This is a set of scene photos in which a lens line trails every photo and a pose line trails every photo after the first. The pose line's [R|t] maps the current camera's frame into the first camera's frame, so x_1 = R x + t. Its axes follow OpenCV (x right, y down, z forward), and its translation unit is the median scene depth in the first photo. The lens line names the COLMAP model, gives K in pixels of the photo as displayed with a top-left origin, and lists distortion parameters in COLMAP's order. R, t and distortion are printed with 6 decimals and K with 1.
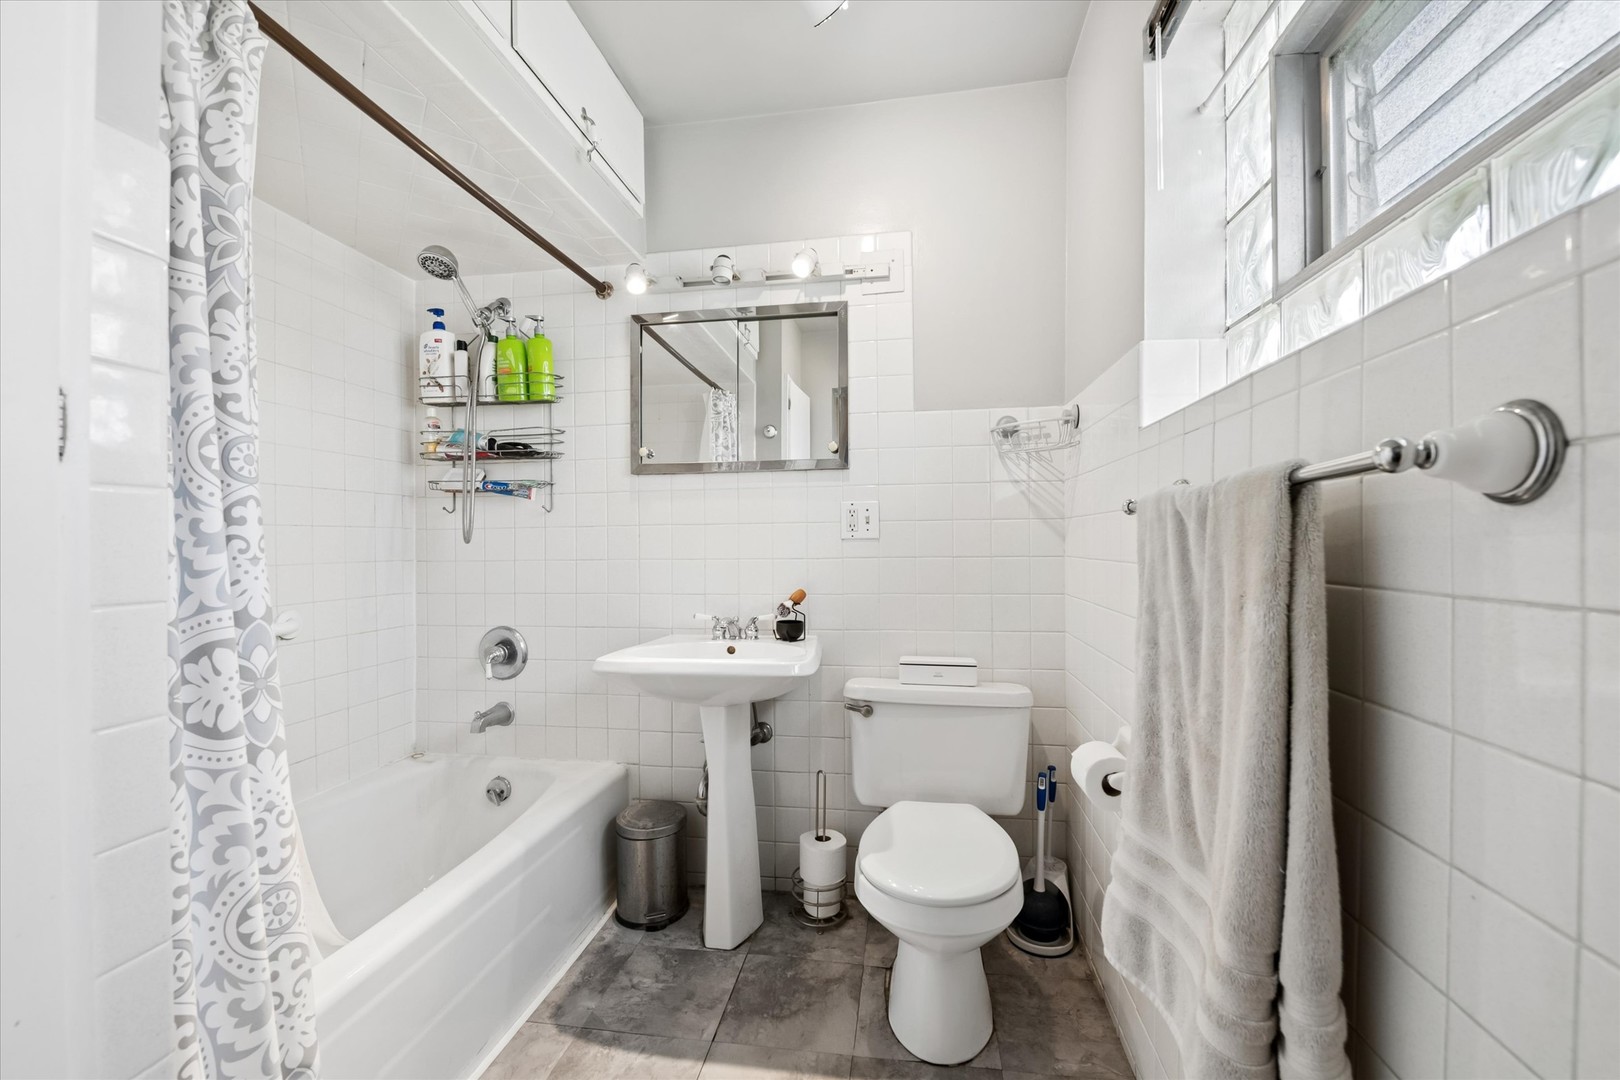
lens RADIAL K [[653.9, 0, 807.1], [0, 653.9, 528.8], [0, 0, 1]] dist [-0.010699, -0.000289]
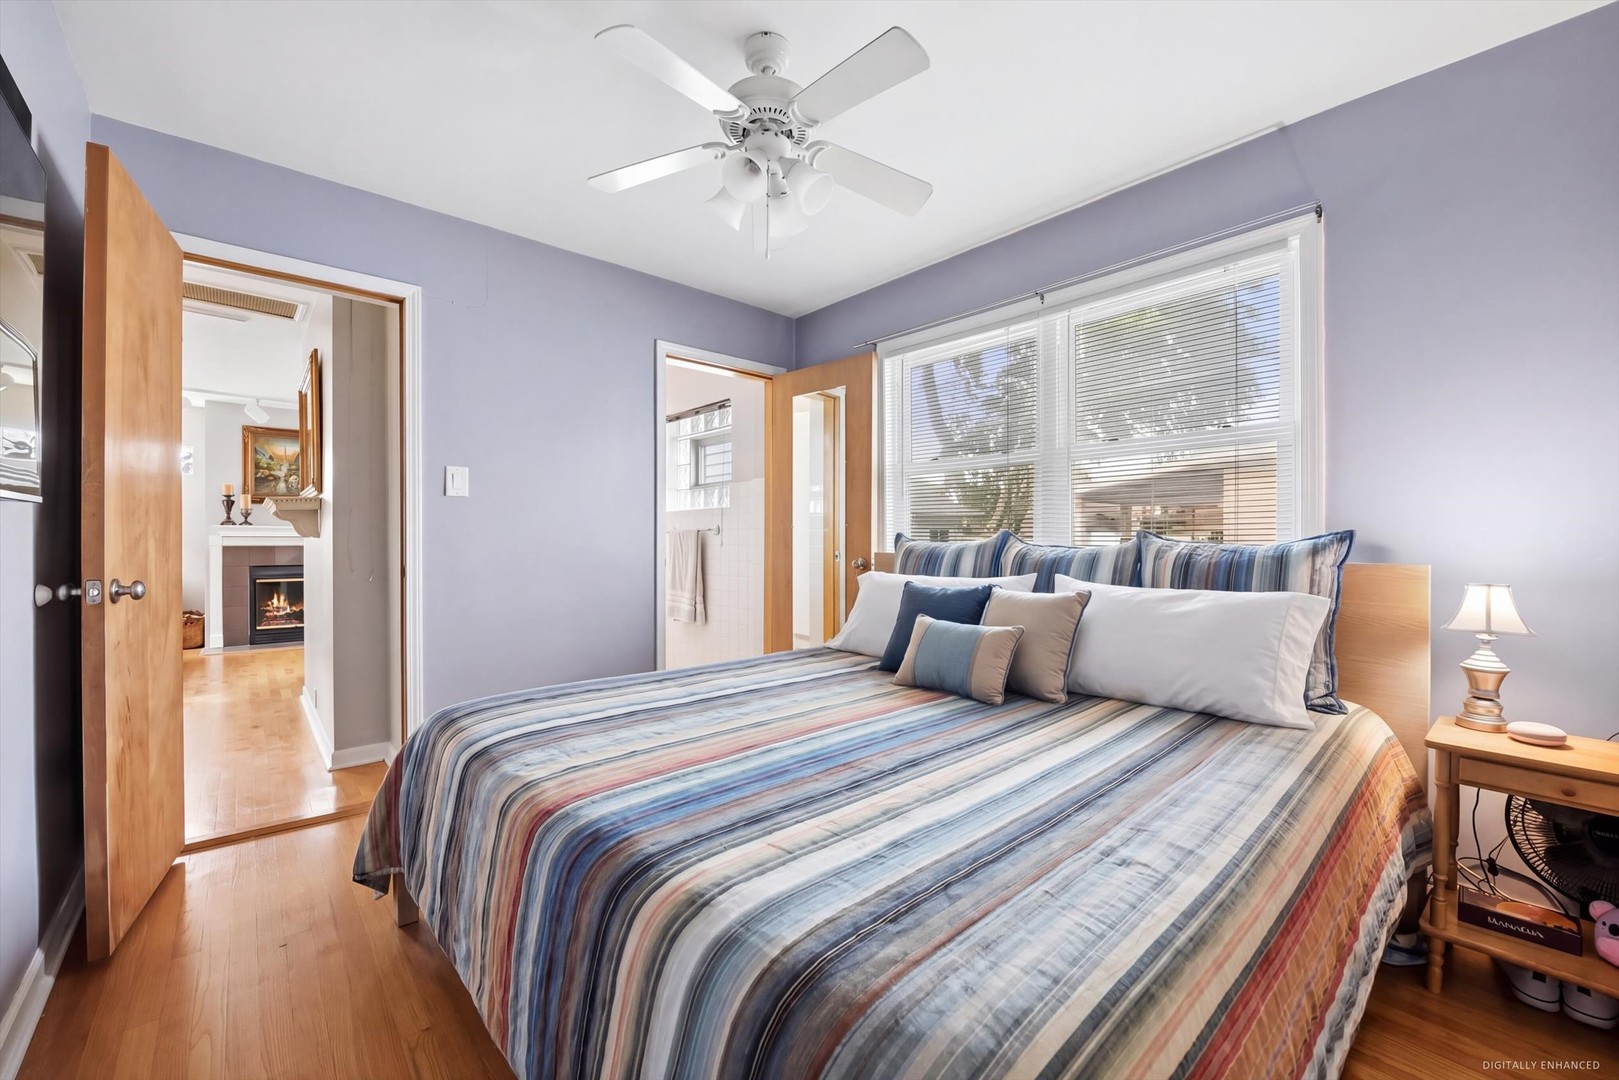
lens RADIAL K [[653.5, 0, 806.6], [0, 653.5, 528.8], [0, 0, 1]] dist [-0.010699, -0.000289]
pose [[0.626605, 0.002358, 0.779333, -4.396092], [-0.005317, 0.999985, 0.001249, -0.108273], [-0.779319, -0.004926, 0.626608, -4.768255]]
